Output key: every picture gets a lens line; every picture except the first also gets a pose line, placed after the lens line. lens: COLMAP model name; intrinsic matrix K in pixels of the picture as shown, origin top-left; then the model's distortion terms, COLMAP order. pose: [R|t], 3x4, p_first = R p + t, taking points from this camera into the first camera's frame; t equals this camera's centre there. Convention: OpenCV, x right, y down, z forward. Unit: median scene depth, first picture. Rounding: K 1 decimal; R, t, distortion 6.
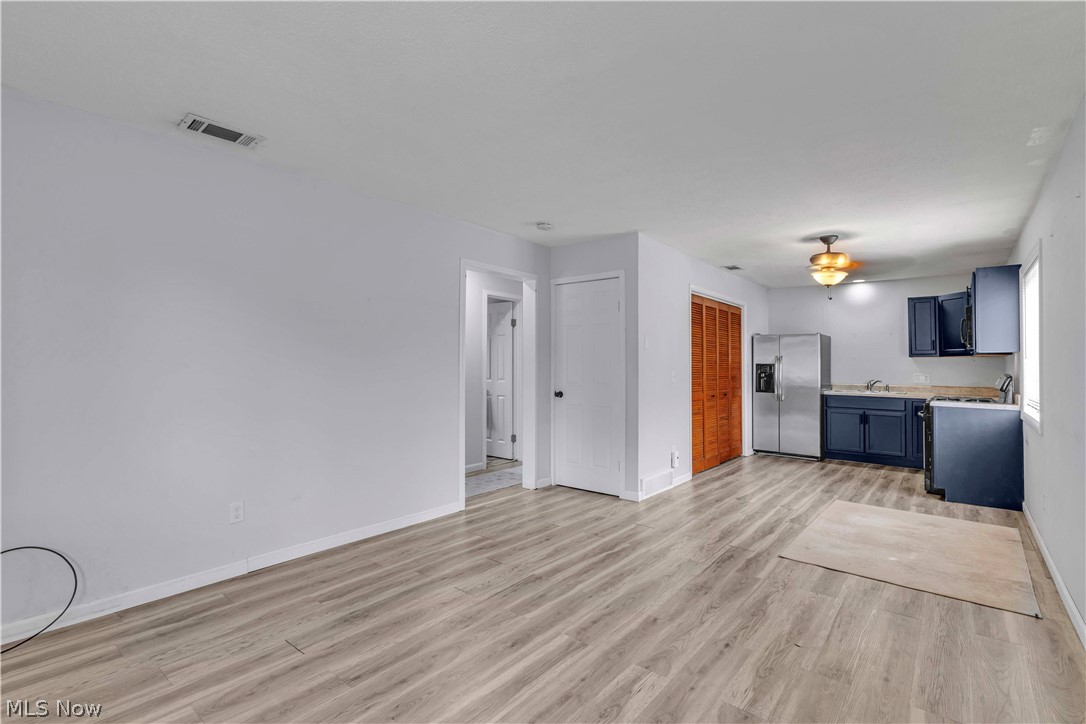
lens RADIAL K [[509.2, 0, 543.7], [0, 509.2, 356.3], [0, 0, 1]] dist [0.001202, 0.000206]
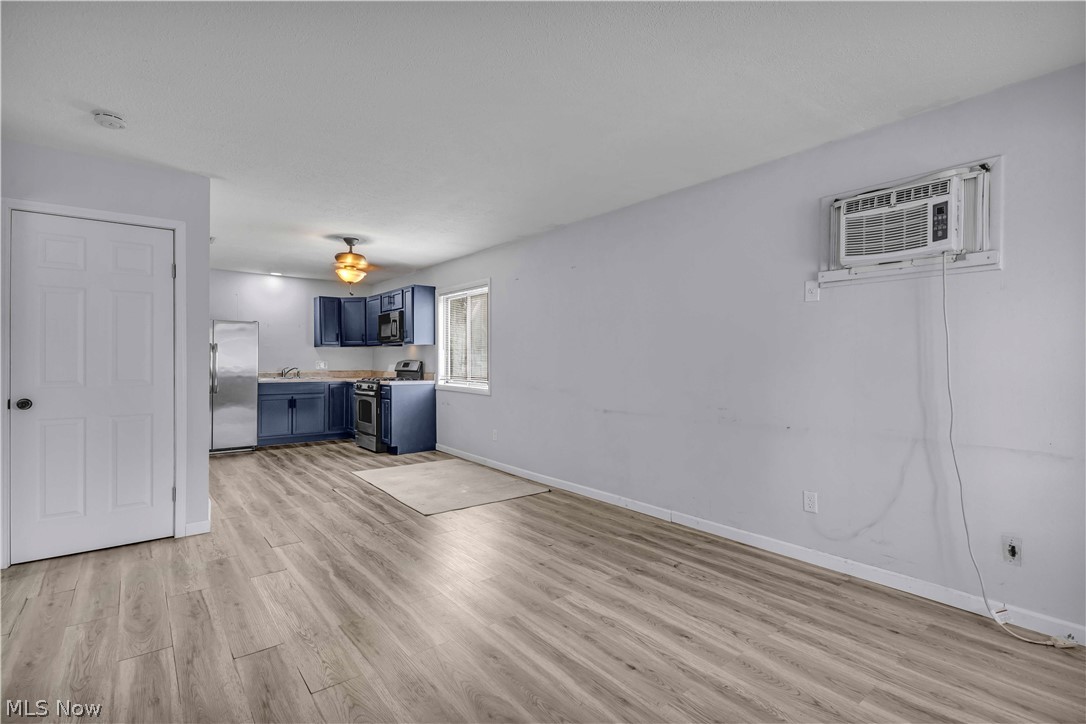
lens RADIAL K [[509.2, 0, 543.7], [0, 509.2, 356.3], [0, 0, 1]] dist [0.001202, 0.000206]
pose [[0.210699, -0.003303, 0.977545, -0.557624], [-0.018238, 0.999807, 0.007310, 0.008668], [-0.977381, -0.019369, 0.210598, 0.431478]]
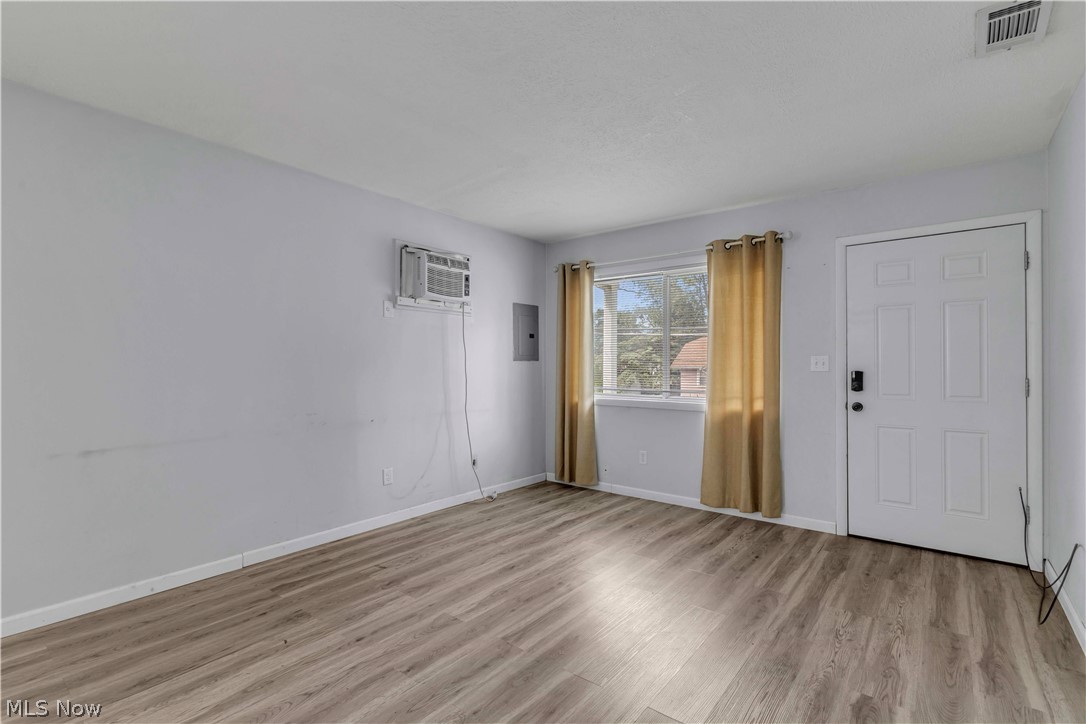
lens RADIAL K [[500.9, 0, 543.0], [0, 500.9, 362.0], [0, 0, 1]] dist [0.000183, -0.000130]
pose [[-0.999903, -0.009412, -0.010272, 0.012306], [-0.009131, 0.999593, -0.027041, 0.032616], [0.010523, -0.026945, -0.999582, 1.180374]]
